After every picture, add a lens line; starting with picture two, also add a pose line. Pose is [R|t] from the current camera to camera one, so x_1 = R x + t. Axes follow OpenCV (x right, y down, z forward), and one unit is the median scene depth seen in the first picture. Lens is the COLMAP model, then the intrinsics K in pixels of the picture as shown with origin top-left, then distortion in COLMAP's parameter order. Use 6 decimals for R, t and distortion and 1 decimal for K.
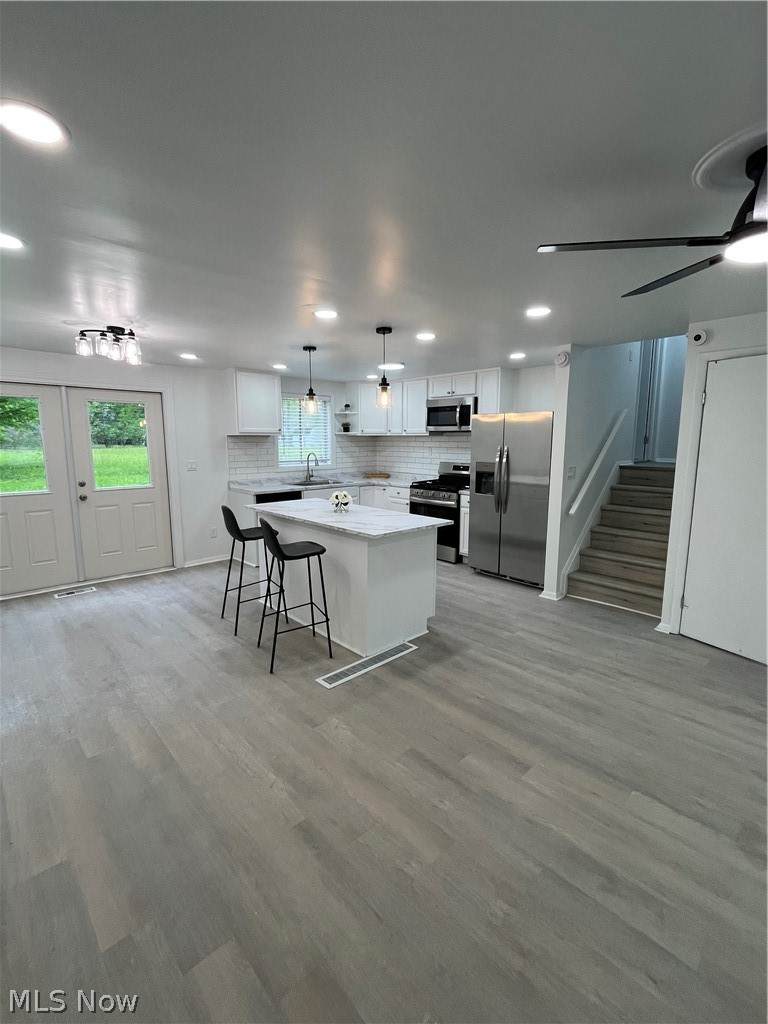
lens RADIAL K [[457.4, 0, 386.2], [0, 457.4, 505.7], [0, 0, 1]] dist [0.004098, -0.000497]
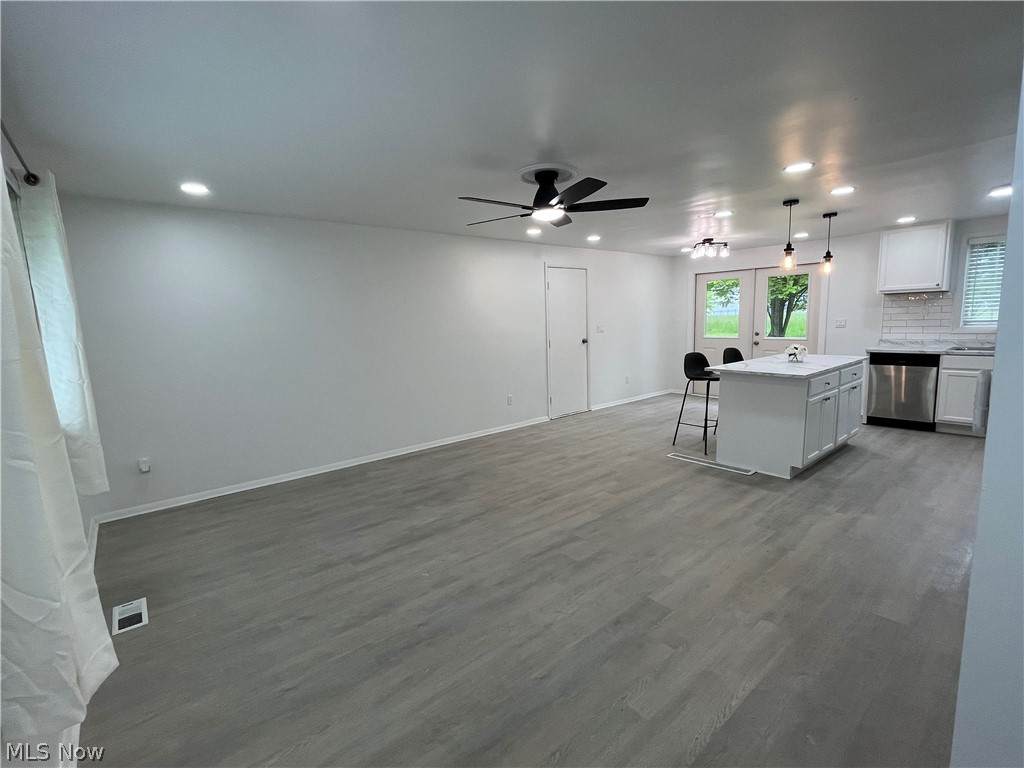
lens RADIAL K [[457.4, 0, 509.2], [0, 457.4, 381.6], [0, 0, 1]] dist [0.004098, -0.000497]
pose [[-0.067457, 0.136817, -0.988297, 0.999072], [-0.111007, 0.983374, 0.143713, -0.022543], [0.991528, 0.119403, -0.051148, 0.333073]]
